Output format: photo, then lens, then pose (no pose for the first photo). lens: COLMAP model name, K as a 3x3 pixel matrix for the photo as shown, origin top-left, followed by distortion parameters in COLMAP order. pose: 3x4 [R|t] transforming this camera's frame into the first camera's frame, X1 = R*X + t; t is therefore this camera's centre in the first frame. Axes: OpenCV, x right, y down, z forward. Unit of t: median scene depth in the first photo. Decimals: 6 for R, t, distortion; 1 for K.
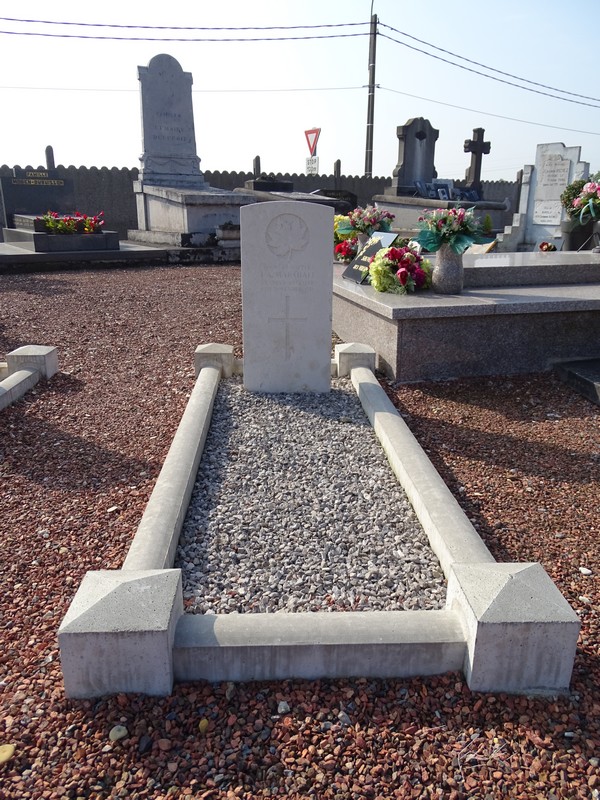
lens RADIAL K [[608.2, 0, 297.4], [0, 608.2, 406.7], [0, 0, 1]] dist [-0.015830, -0.000668]
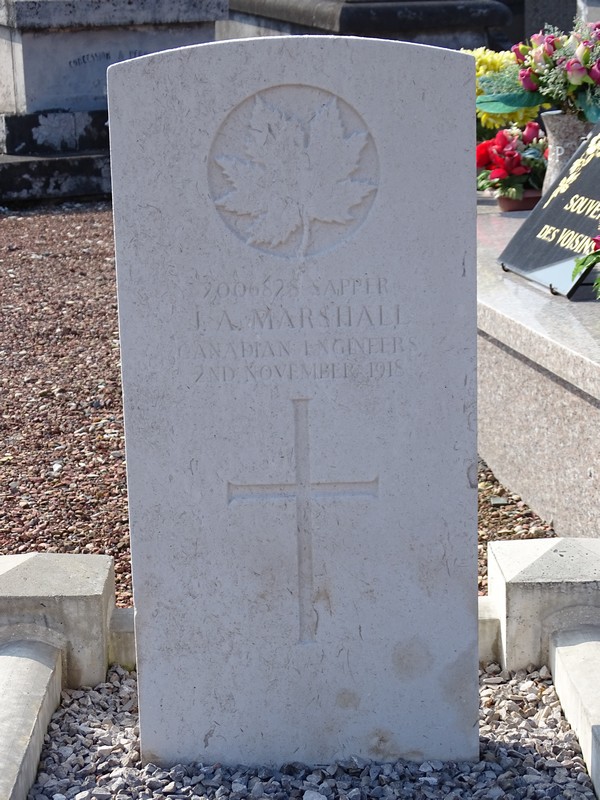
lens RADIAL K [[1694.3, 0, 273.7], [0, 1694.3, 435.3], [0, 0, 1]] dist [0.011795, 0.000000]
pose [[0.998204, -0.025221, -0.054331, 0.009560], [0.020992, 0.996807, -0.077046, -0.099215], [0.056101, 0.075767, 0.995546, 0.258731]]
